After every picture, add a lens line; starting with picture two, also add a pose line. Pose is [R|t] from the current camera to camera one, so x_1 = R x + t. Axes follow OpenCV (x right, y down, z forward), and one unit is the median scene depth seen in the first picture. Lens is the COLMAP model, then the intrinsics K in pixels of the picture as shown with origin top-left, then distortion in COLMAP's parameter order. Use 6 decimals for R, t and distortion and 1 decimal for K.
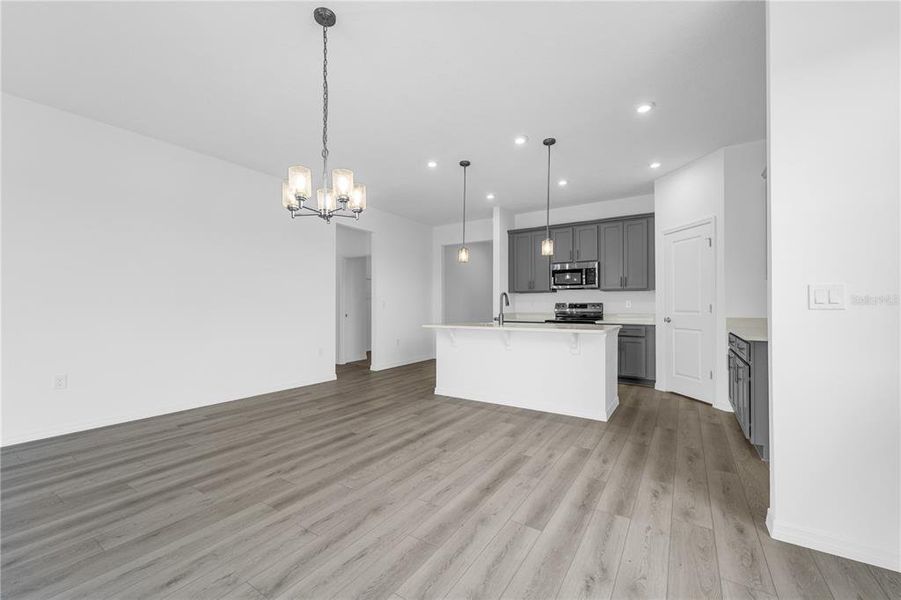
lens RADIAL K [[369.3, 0, 457.4], [0, 369.3, 304.0], [0, 0, 1]] dist [0.000860, 0.000199]
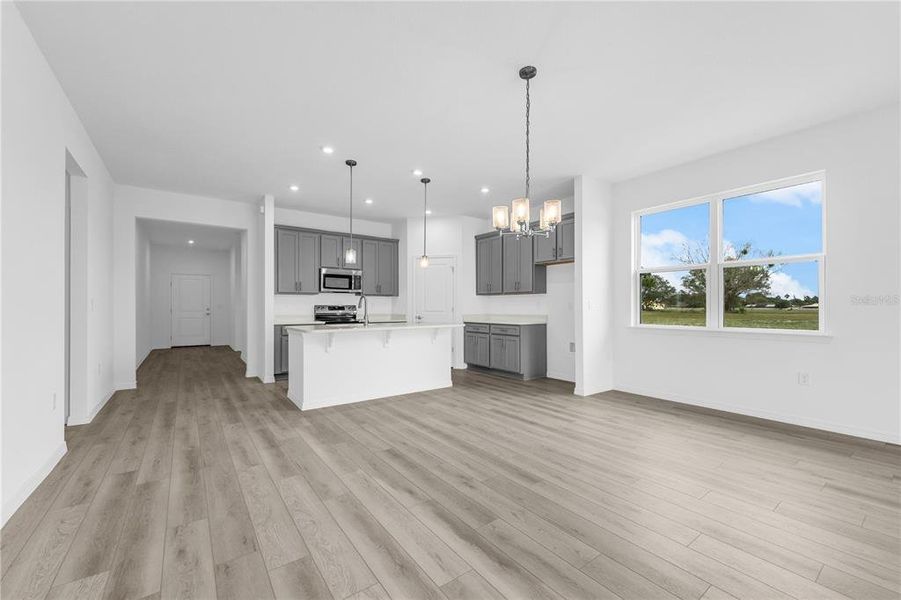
lens RADIAL K [[362.4, 0, 453.9], [0, 362.4, 305.0], [0, 0, 1]] dist [0.002913, 0.000169]
pose [[0.345803, 0.005204, 0.938293, -0.914465], [-0.006819, 0.999972, -0.003033, -0.003799], [-0.938282, -0.005349, 0.345829, 0.466903]]
